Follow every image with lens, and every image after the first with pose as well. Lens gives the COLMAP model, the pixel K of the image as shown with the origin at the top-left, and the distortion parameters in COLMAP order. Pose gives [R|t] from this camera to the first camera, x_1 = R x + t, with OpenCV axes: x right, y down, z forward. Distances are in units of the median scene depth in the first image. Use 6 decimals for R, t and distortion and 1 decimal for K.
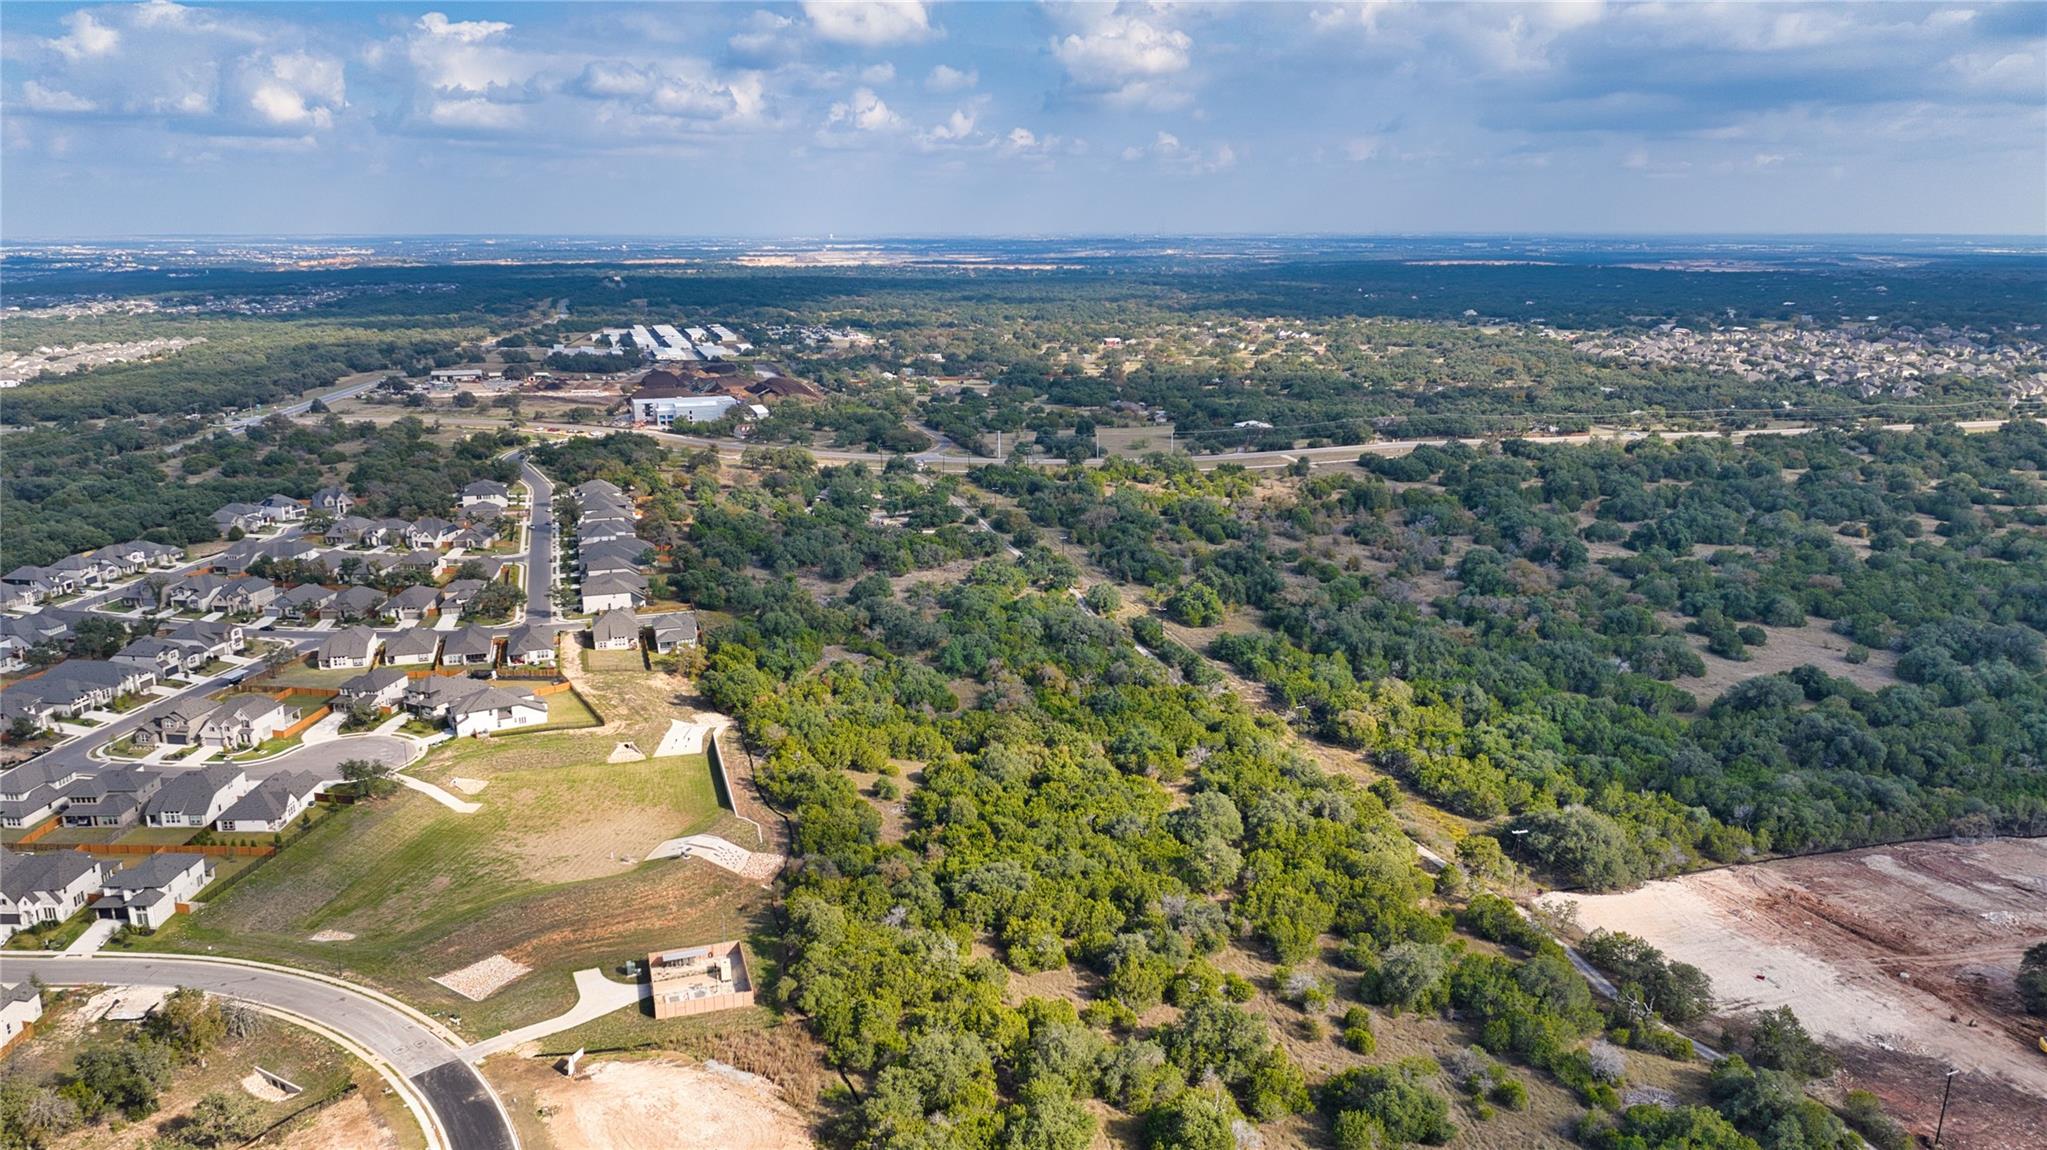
lens RADIAL K [[1441.1, 0, 1023.5], [0, 1441.1, 575.0], [0, 0, 1]] dist [0.020849, -0.045734]
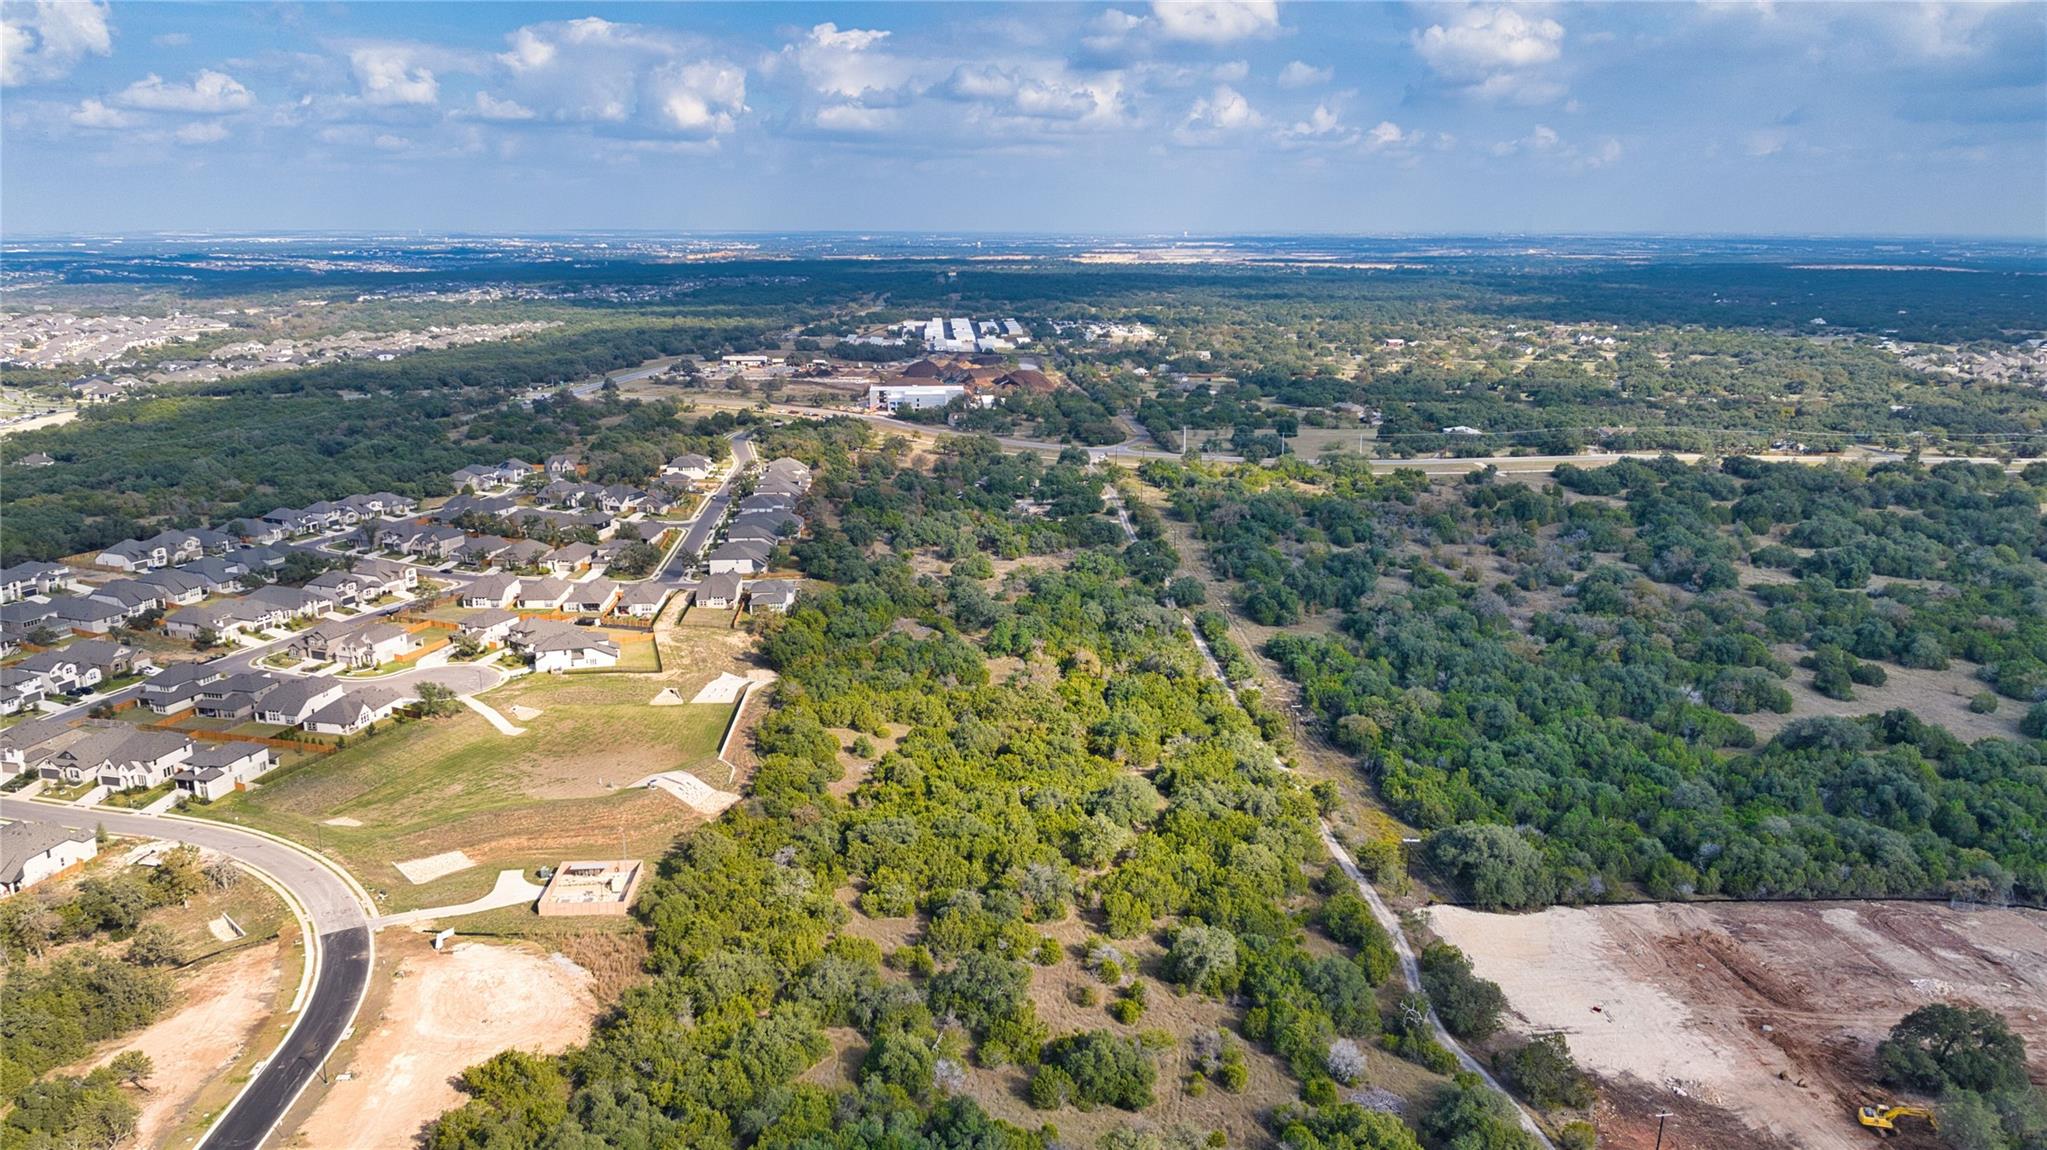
lens RADIAL K [[1439.2, 0, 1023.5], [0, 1439.2, 575.0], [0, 0, 1]] dist [0.015072, -0.048470]
pose [[0.970660, 0.059737, -0.232919, 0.157216], [-0.059274, 0.998201, 0.008994, 0.001801], [0.233038, 0.005076, 0.972454, -0.010735]]
